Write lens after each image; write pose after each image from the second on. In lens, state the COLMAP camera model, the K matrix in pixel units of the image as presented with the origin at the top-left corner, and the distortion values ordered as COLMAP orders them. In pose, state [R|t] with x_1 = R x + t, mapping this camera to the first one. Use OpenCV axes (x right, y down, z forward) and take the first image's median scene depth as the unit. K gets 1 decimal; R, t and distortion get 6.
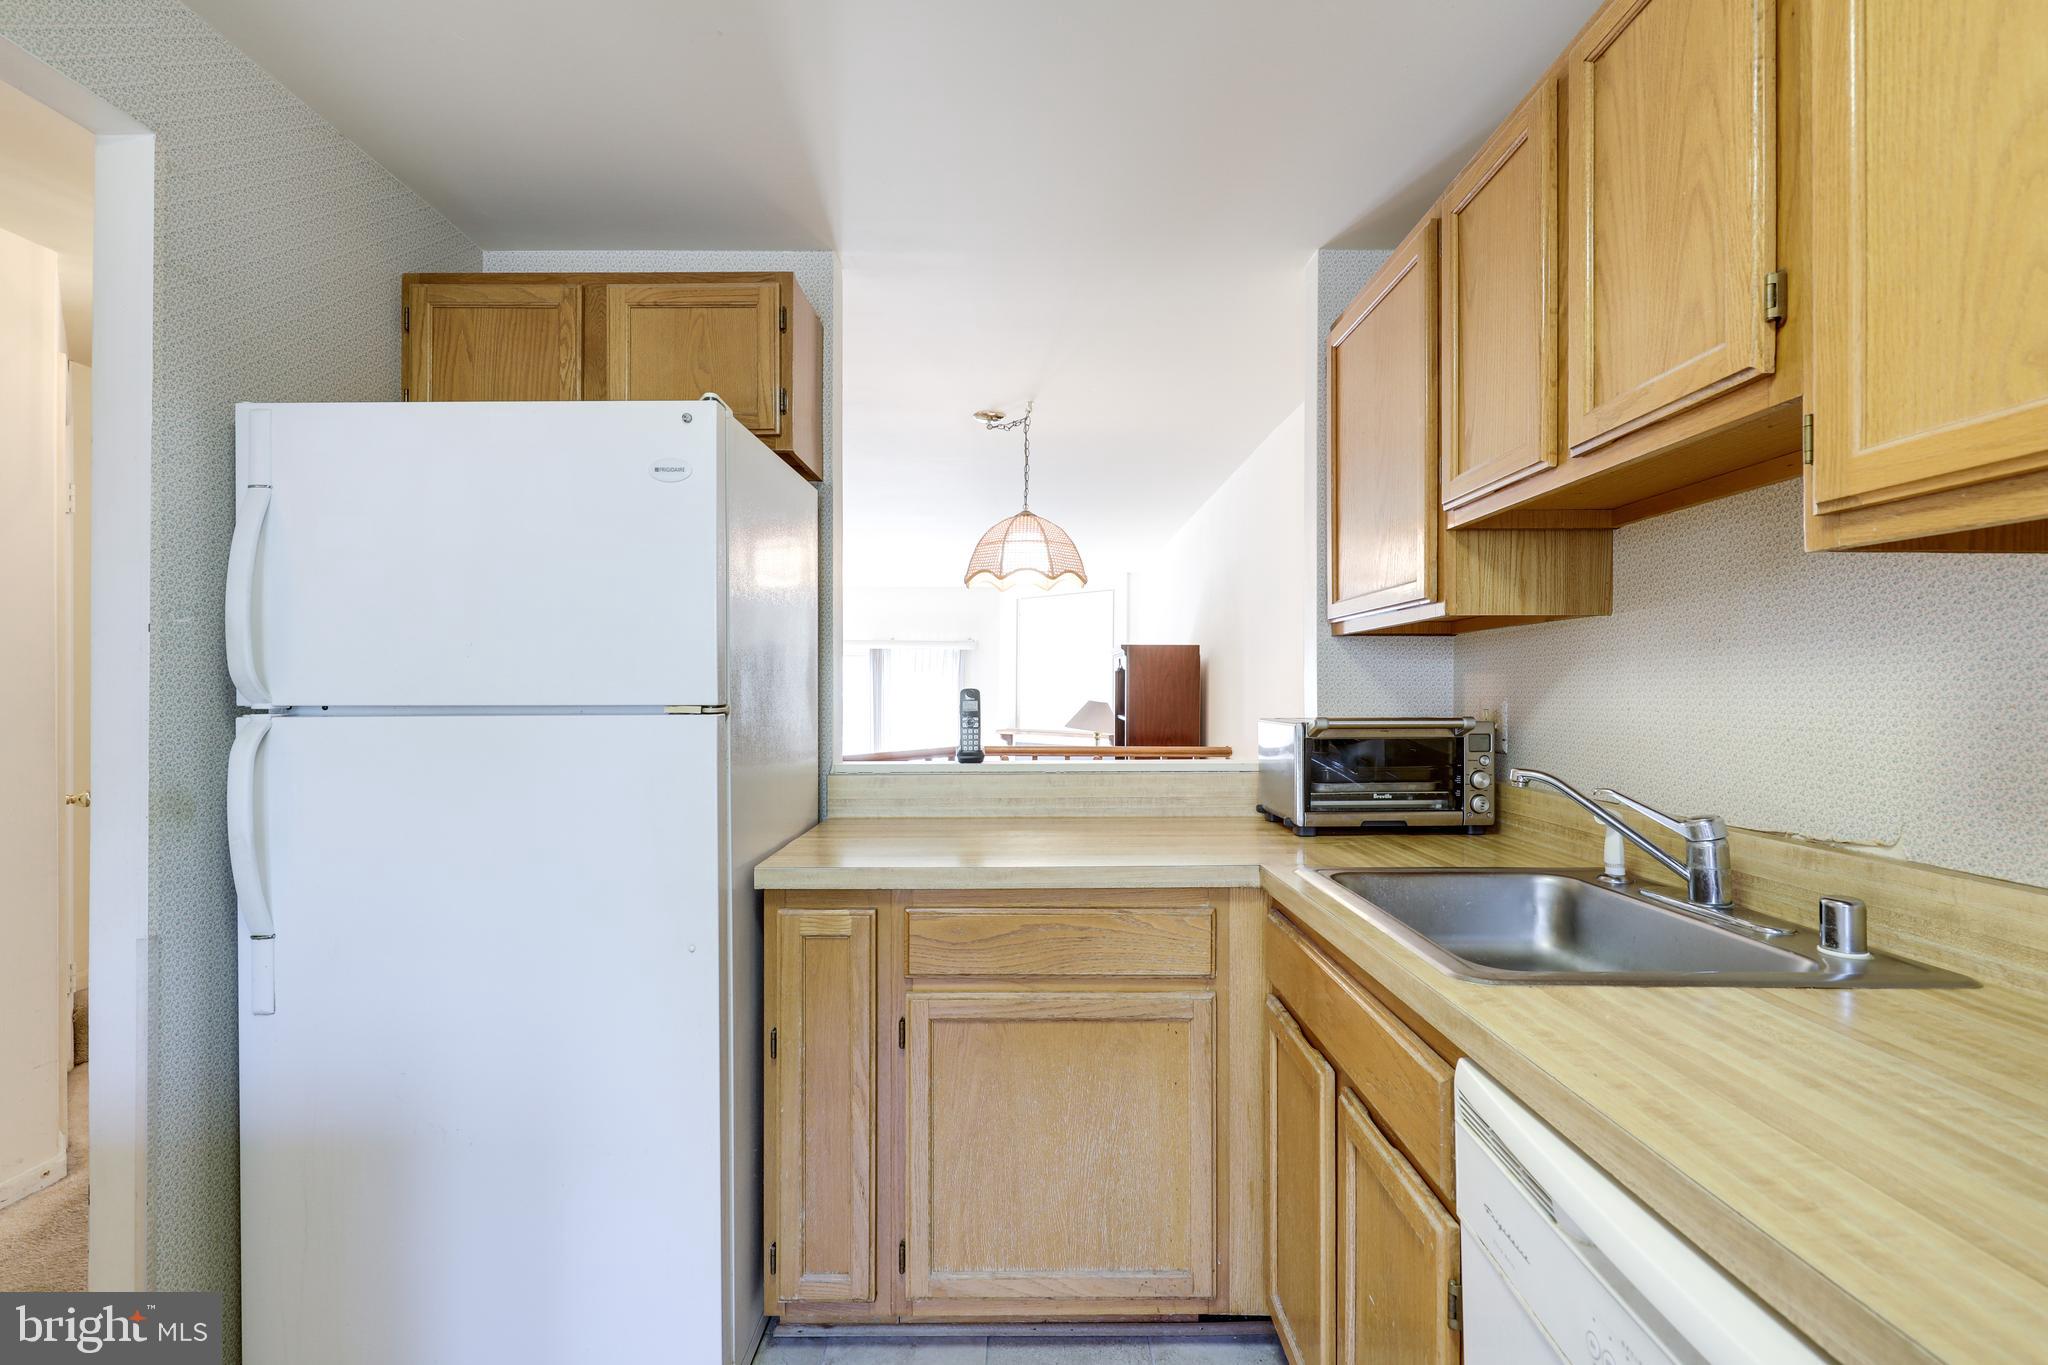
lens RADIAL K [[927.7, 0, 1027.9], [0, 927.7, 685.8], [0, 0, 1]] dist [0.003778, -0.000878]
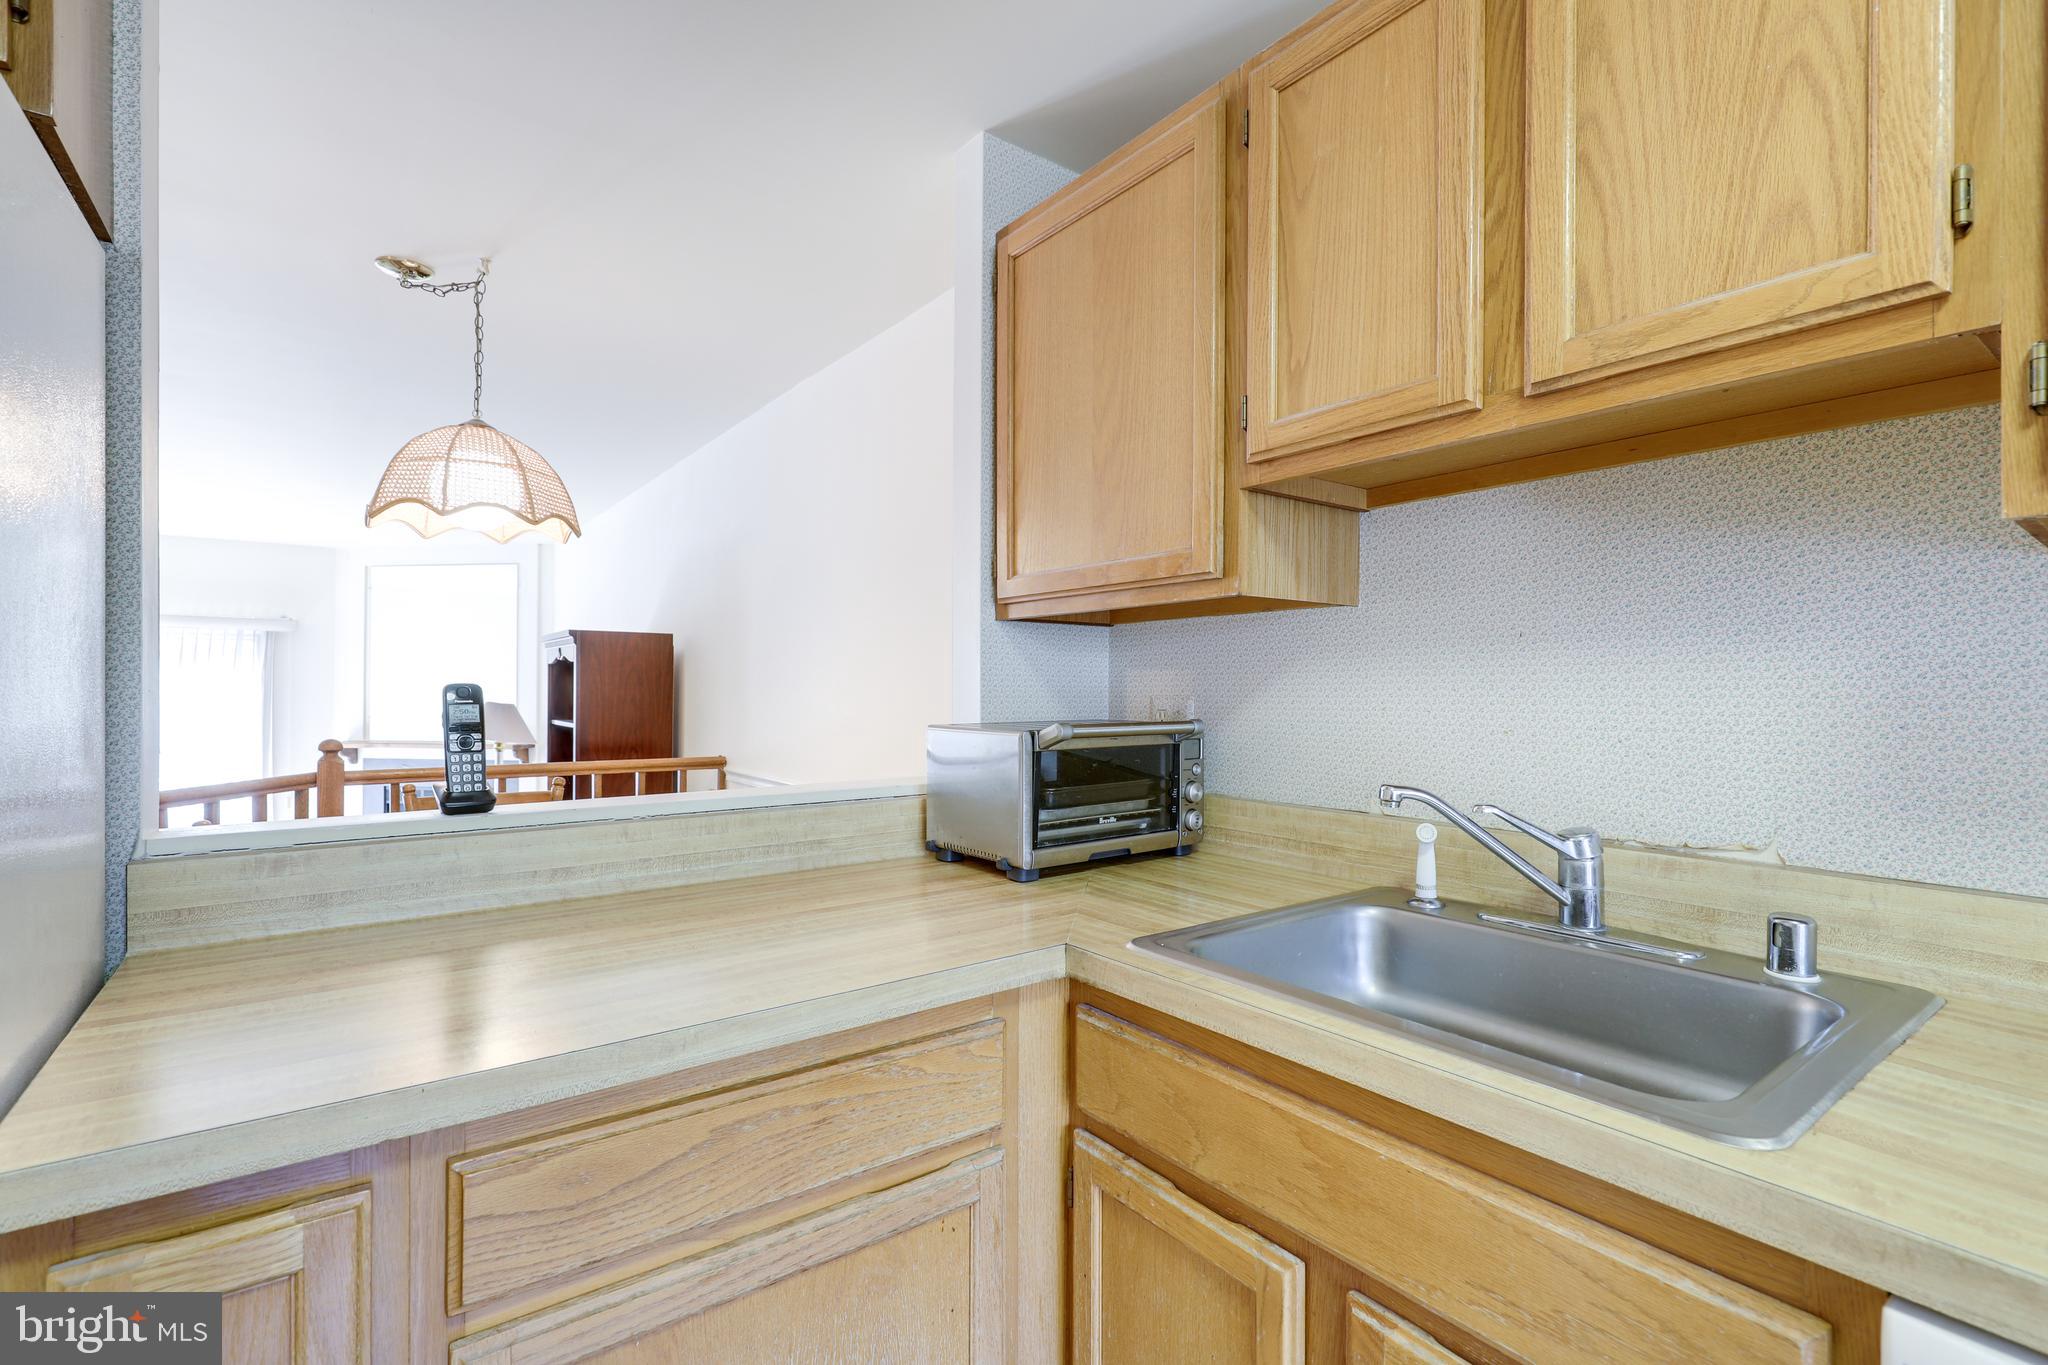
lens RADIAL K [[927.7, 0, 1028.8], [0, 927.7, 688.8], [0, 0, 1]] dist [0.003778, -0.000878]
pose [[0.800855, 0.002190, 0.598854, -0.175811], [-0.004966, 0.999983, 0.002984, 0.003833], [-0.598837, -0.005364, 0.800853, 0.459387]]
